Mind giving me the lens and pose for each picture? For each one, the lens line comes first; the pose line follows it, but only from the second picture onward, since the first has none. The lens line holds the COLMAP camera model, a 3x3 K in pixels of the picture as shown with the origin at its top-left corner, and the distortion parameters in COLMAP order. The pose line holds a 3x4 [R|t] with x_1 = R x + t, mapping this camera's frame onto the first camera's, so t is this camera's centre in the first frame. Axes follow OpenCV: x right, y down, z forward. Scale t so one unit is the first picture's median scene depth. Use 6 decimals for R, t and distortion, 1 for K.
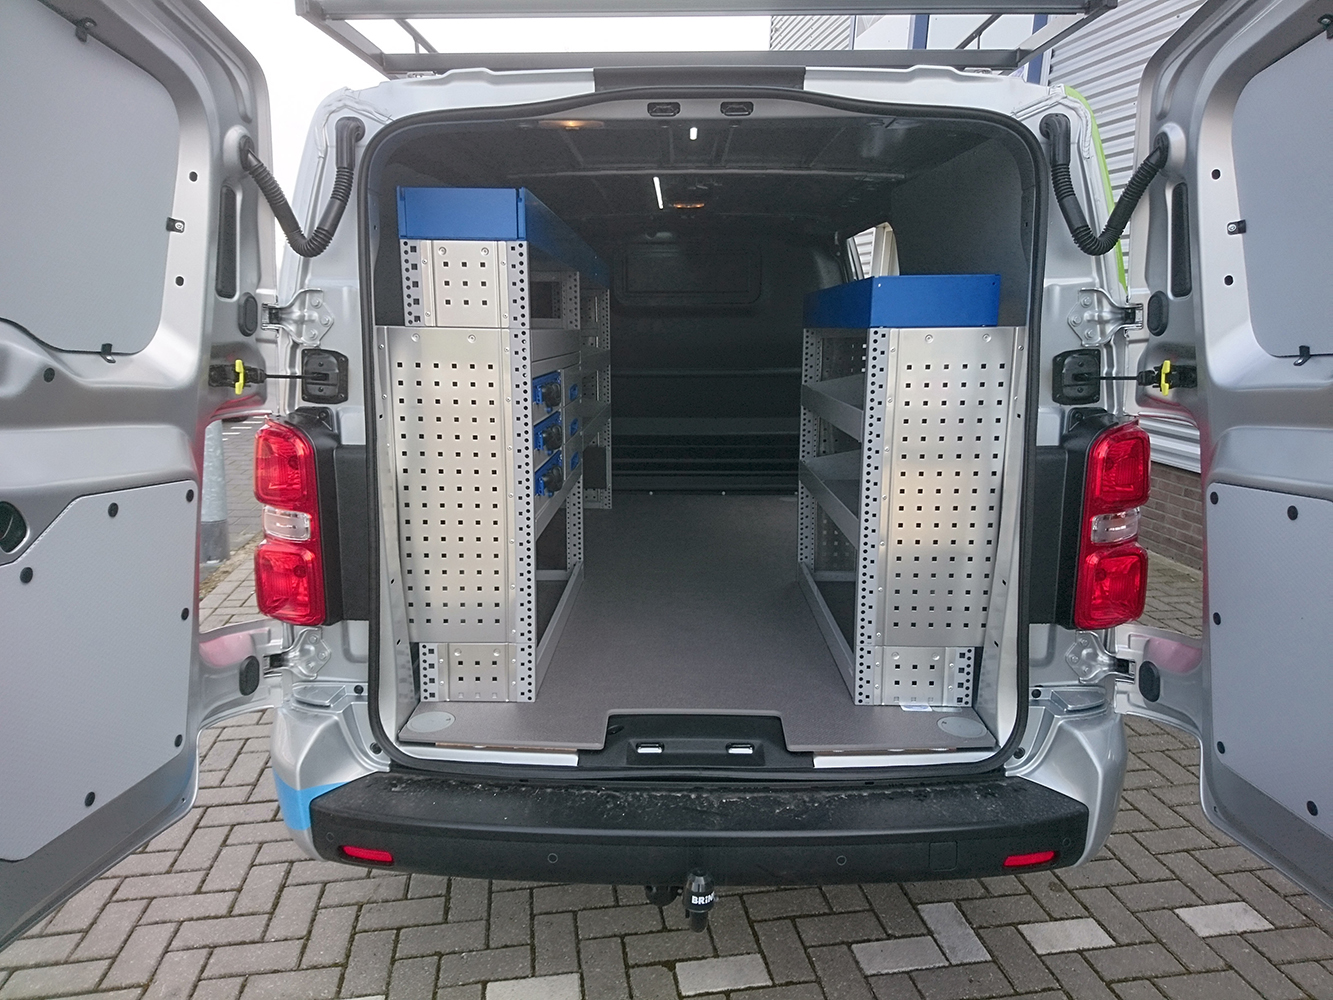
lens RADIAL K [[915.9, 0, 666.5], [0, 915.9, 500.0], [0, 0, 1]] dist [0.246616, -0.454471]
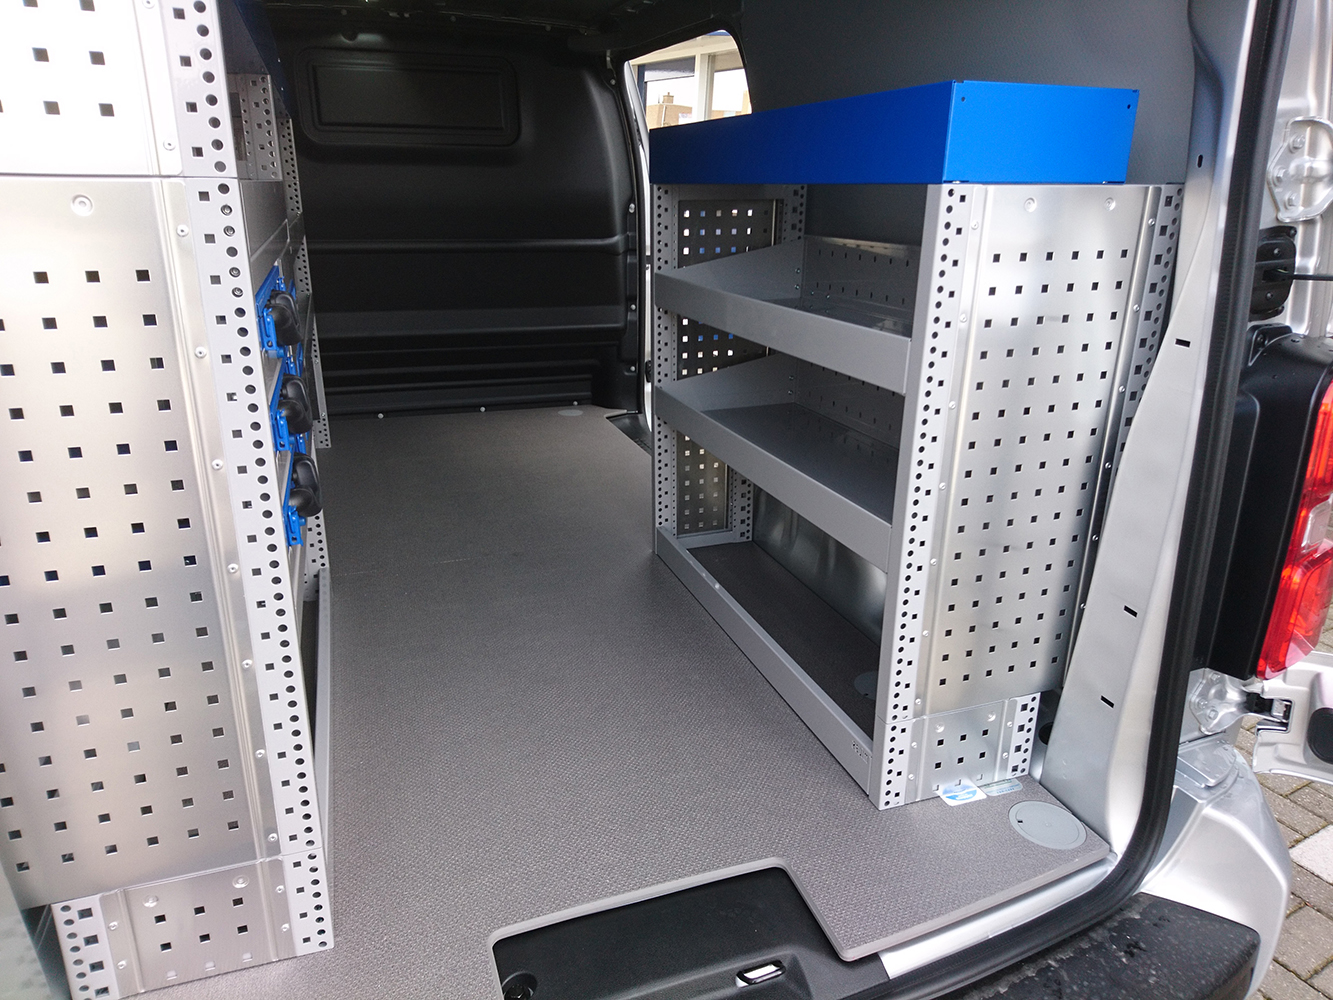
lens RADIAL K [[902.2, 0, 665.8], [0, 902.2, 496.4], [0, 0, 1]] dist [0.099885, -0.123532]
pose [[0.936583, -0.108800, 0.333129, -0.116485], [0.059279, 0.986073, 0.155392, -0.094425], [-0.345396, -0.125790, 0.929988, 0.519610]]
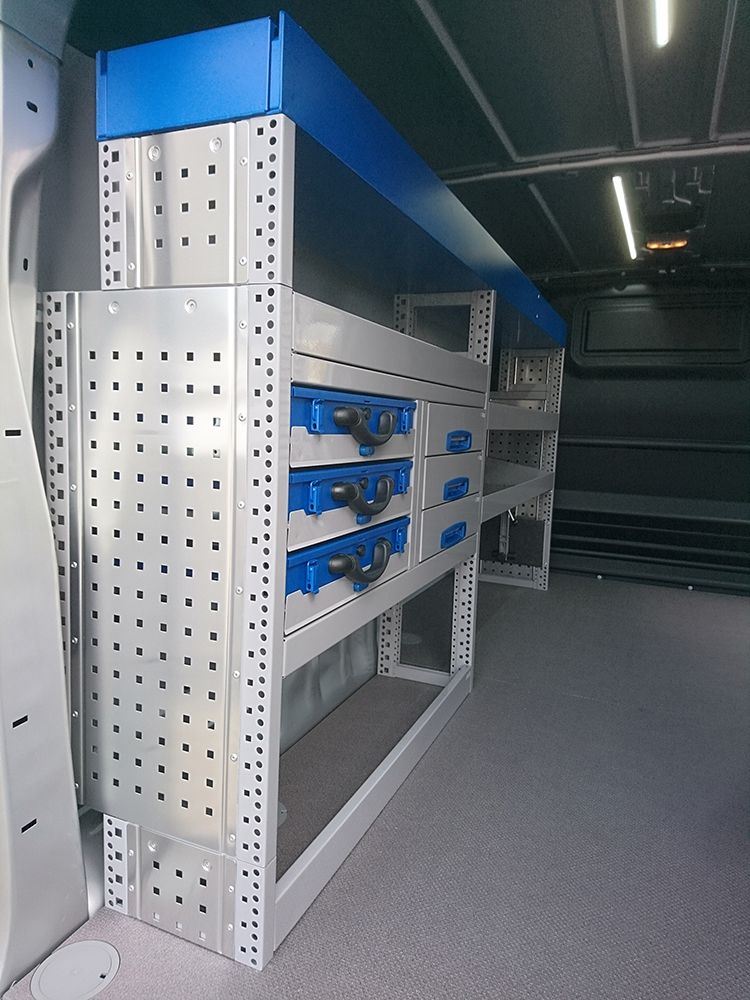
lens RADIAL K [[676.8, 0, 378.3], [0, 676.8, 499.9], [0, 0, 1]] dist [0.099885, -0.123532]
pose [[0.926537, 0.073273, -0.368999, 0.053667], [-0.102373, 0.992942, -0.059883, -0.042903], [0.362007, 0.093259, 0.927499, 0.641449]]
